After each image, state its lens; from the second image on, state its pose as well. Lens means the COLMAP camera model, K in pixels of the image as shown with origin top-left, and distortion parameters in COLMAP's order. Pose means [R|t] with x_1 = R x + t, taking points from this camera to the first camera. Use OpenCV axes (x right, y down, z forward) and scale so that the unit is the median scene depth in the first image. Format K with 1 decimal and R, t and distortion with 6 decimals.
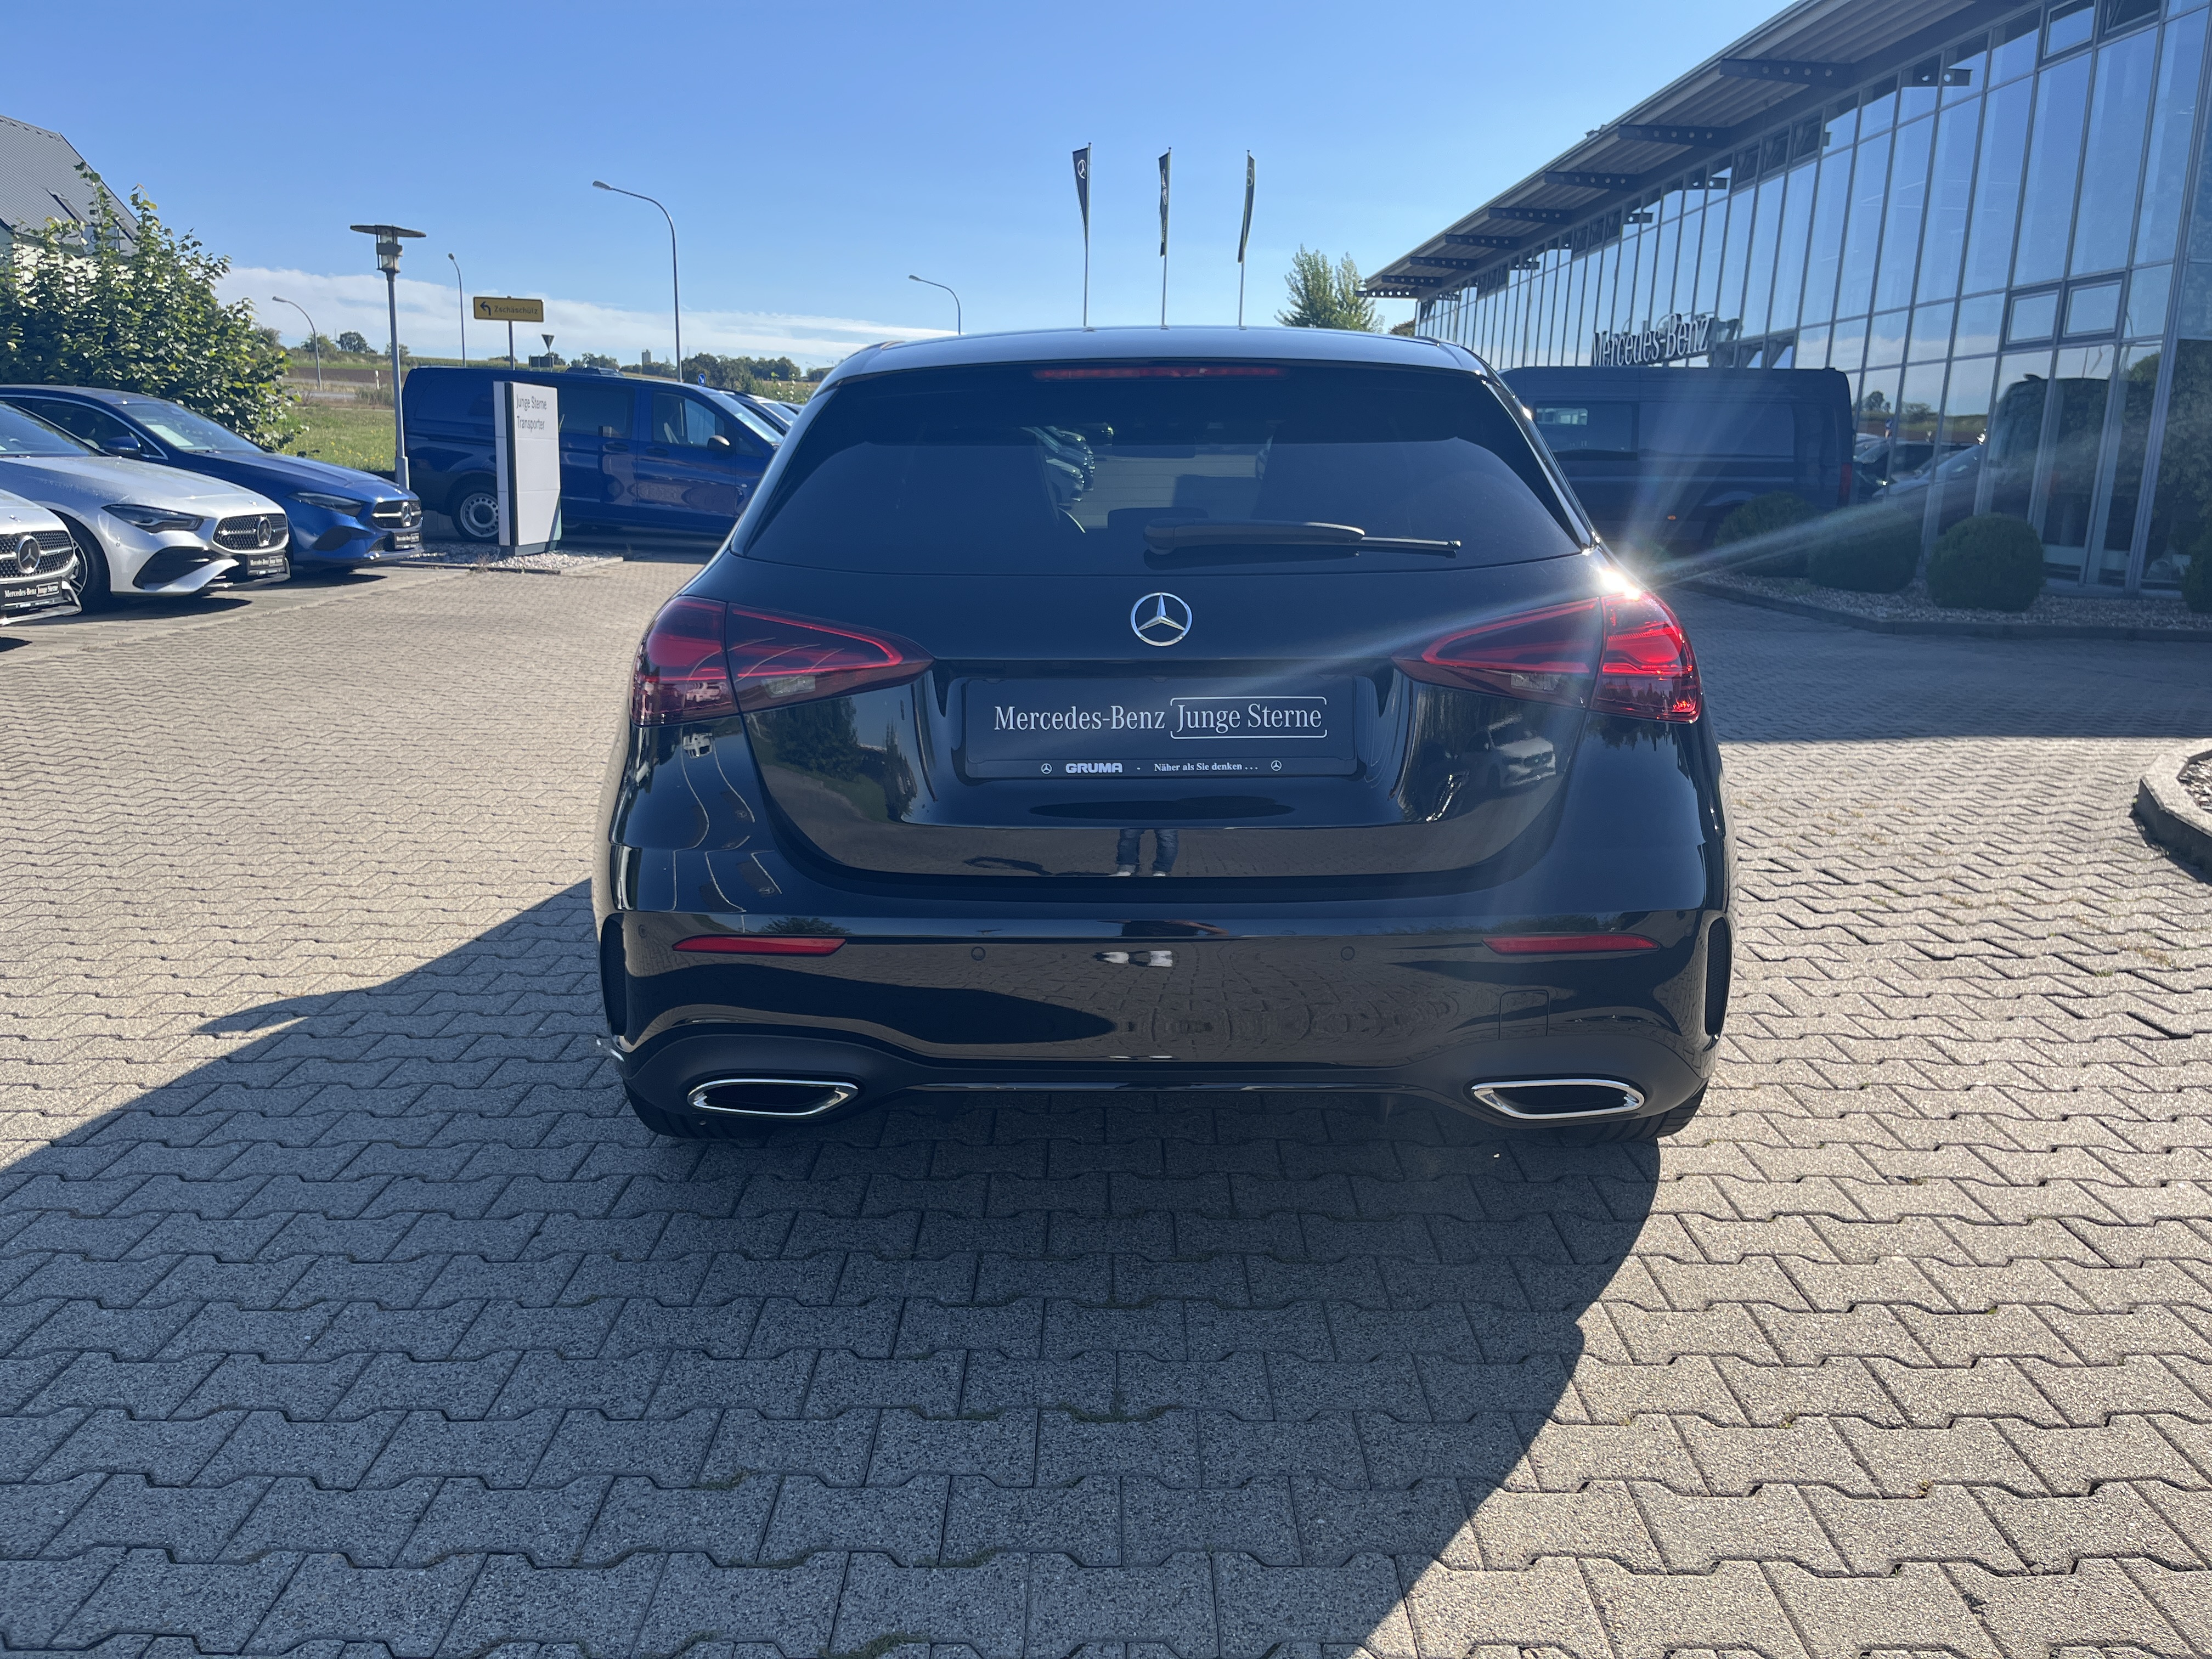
lens RADIAL K [[1686.3, 0, 1123.4], [0, 1686.3, 839.3], [0, 0, 1]] dist [0.054809, -0.064006]
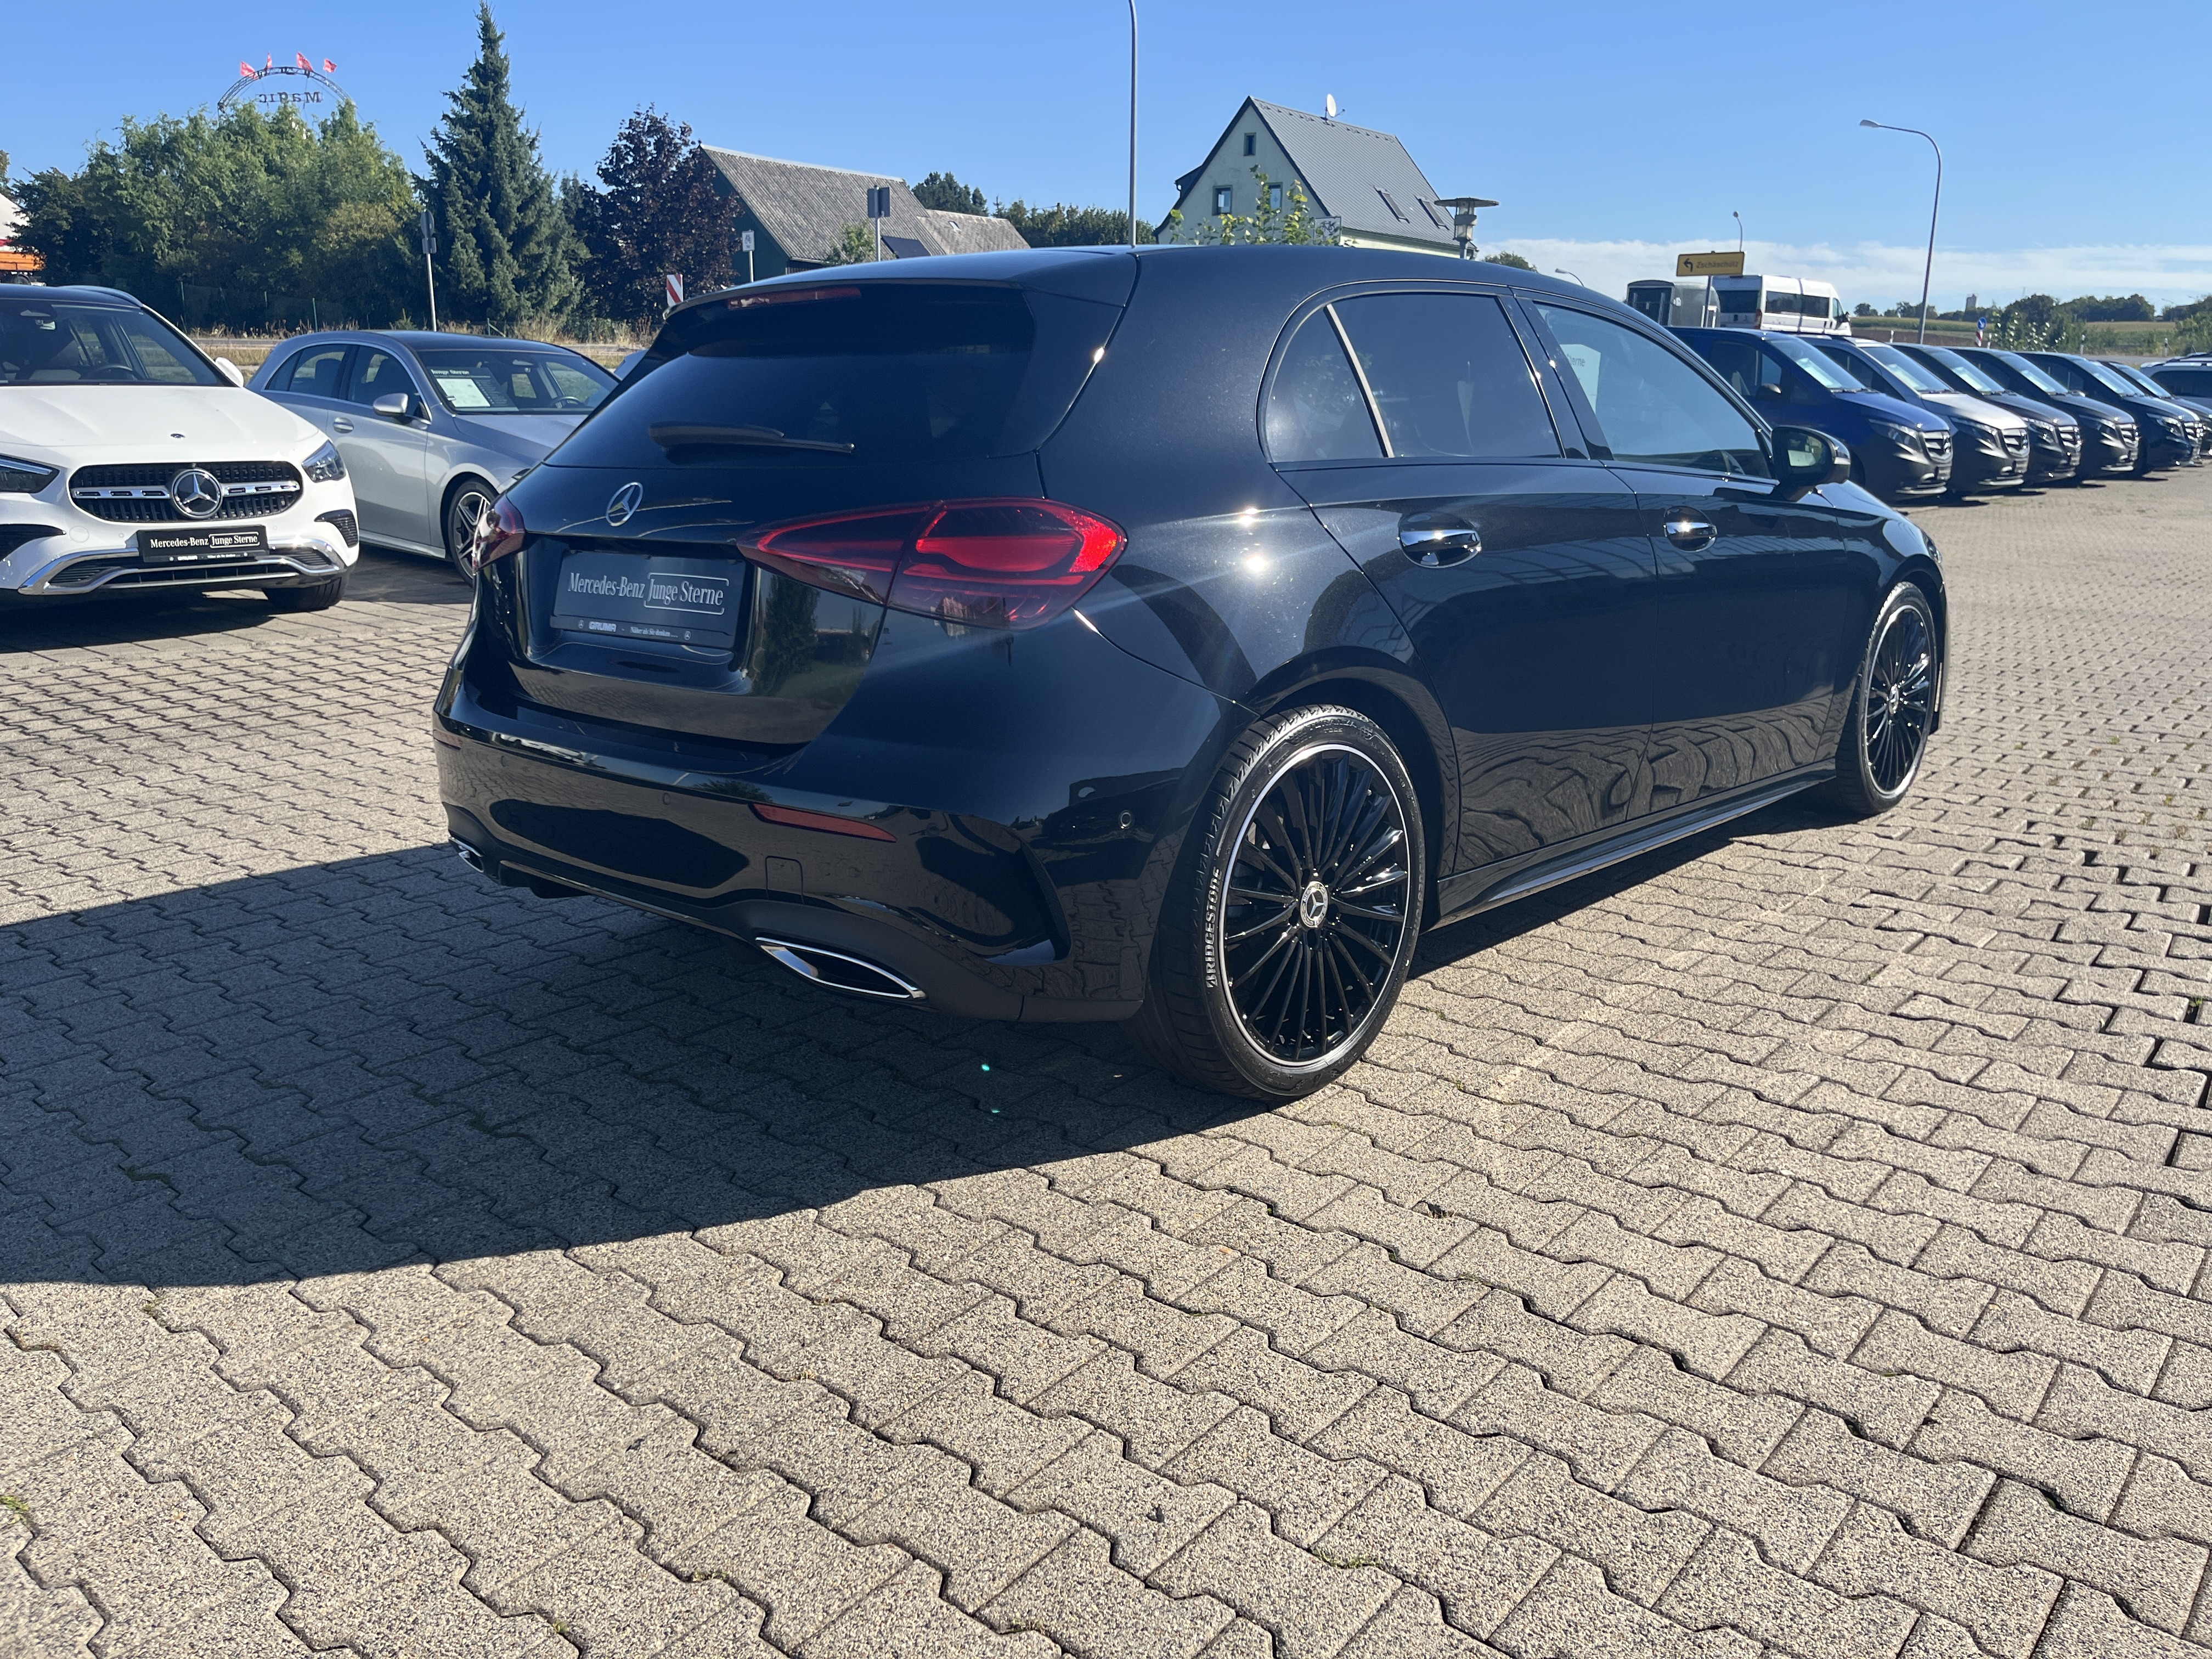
lens RADIAL K [[1686.3, 0, 1122.0], [0, 1686.3, 833.9], [0, 0, 1]] dist [0.054809, -0.064006]
pose [[0.750993, 0.148410, -0.643415, 0.160722], [-0.135534, 0.988313, 0.069770, -0.004524], [0.646250, 0.034808, 0.762331, 0.046084]]
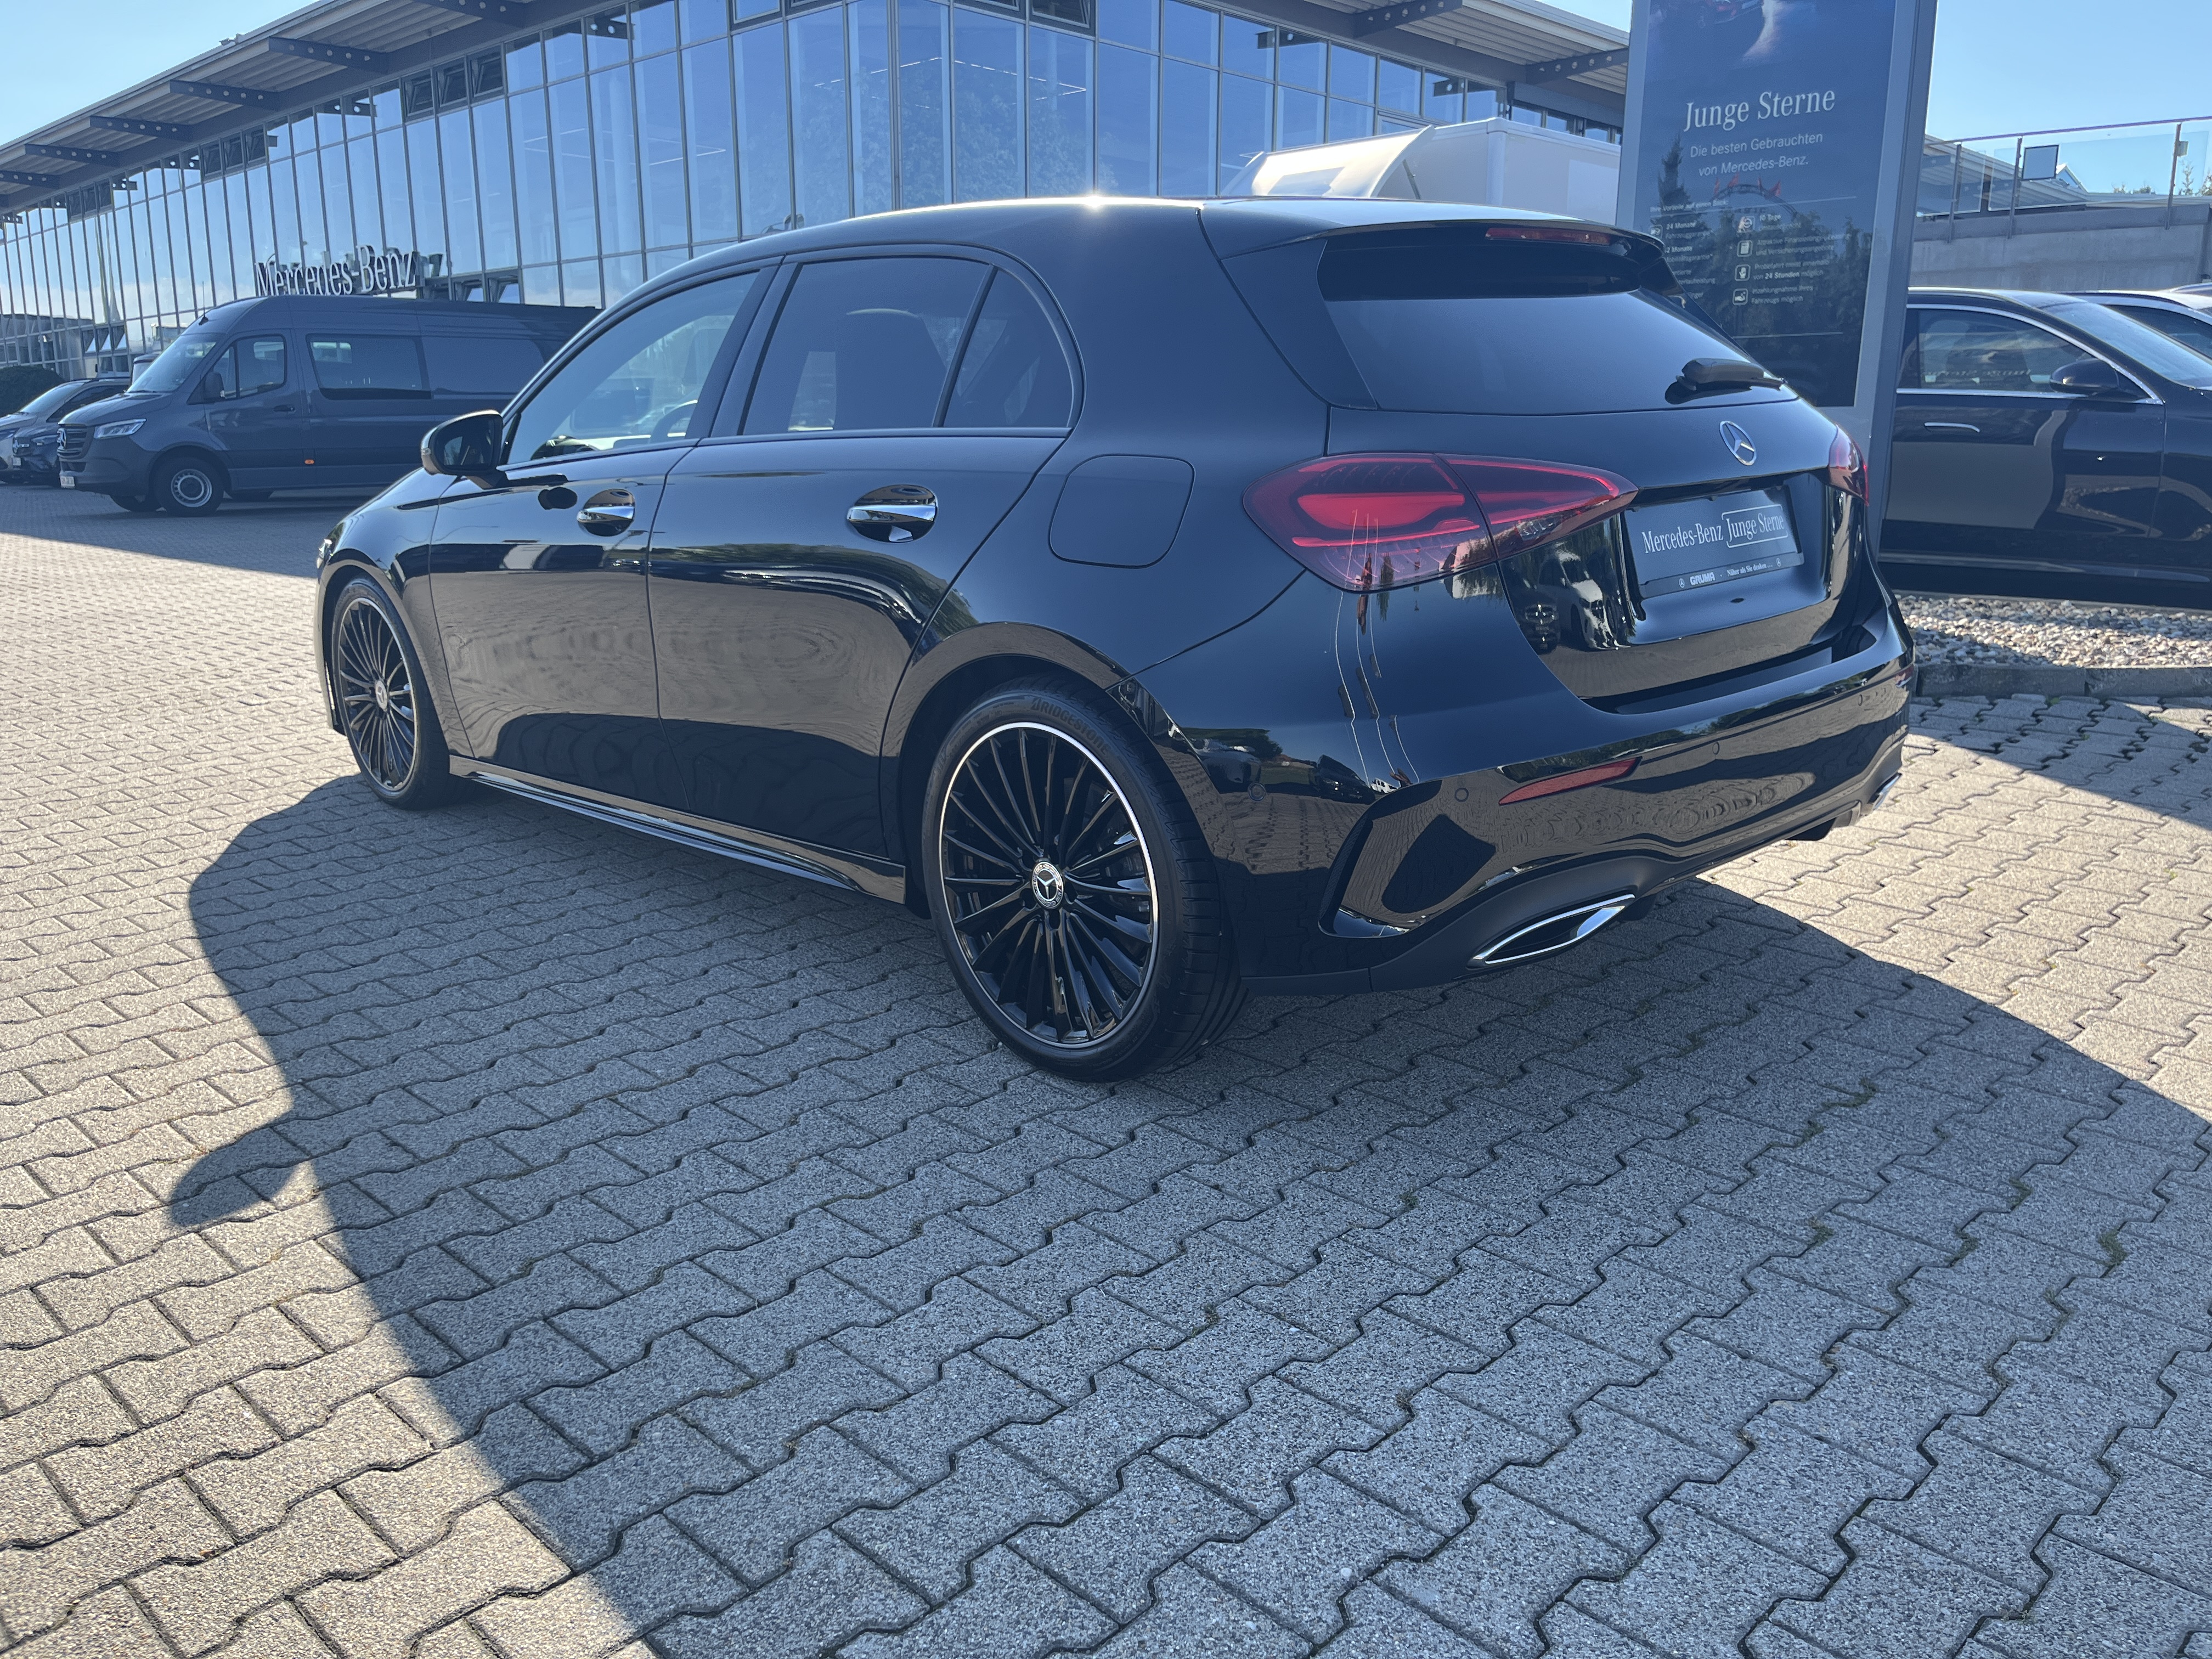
lens RADIAL K [[1686.3, 0, 1122.3], [0, 1686.3, 834.4], [0, 0, 1]] dist [0.054809, -0.064006]
pose [[0.713010, -0.195810, 0.673257, -0.164477], [0.177661, 0.979331, 0.096678, -0.007928], [-0.678272, 0.050679, 0.733061, 0.064227]]
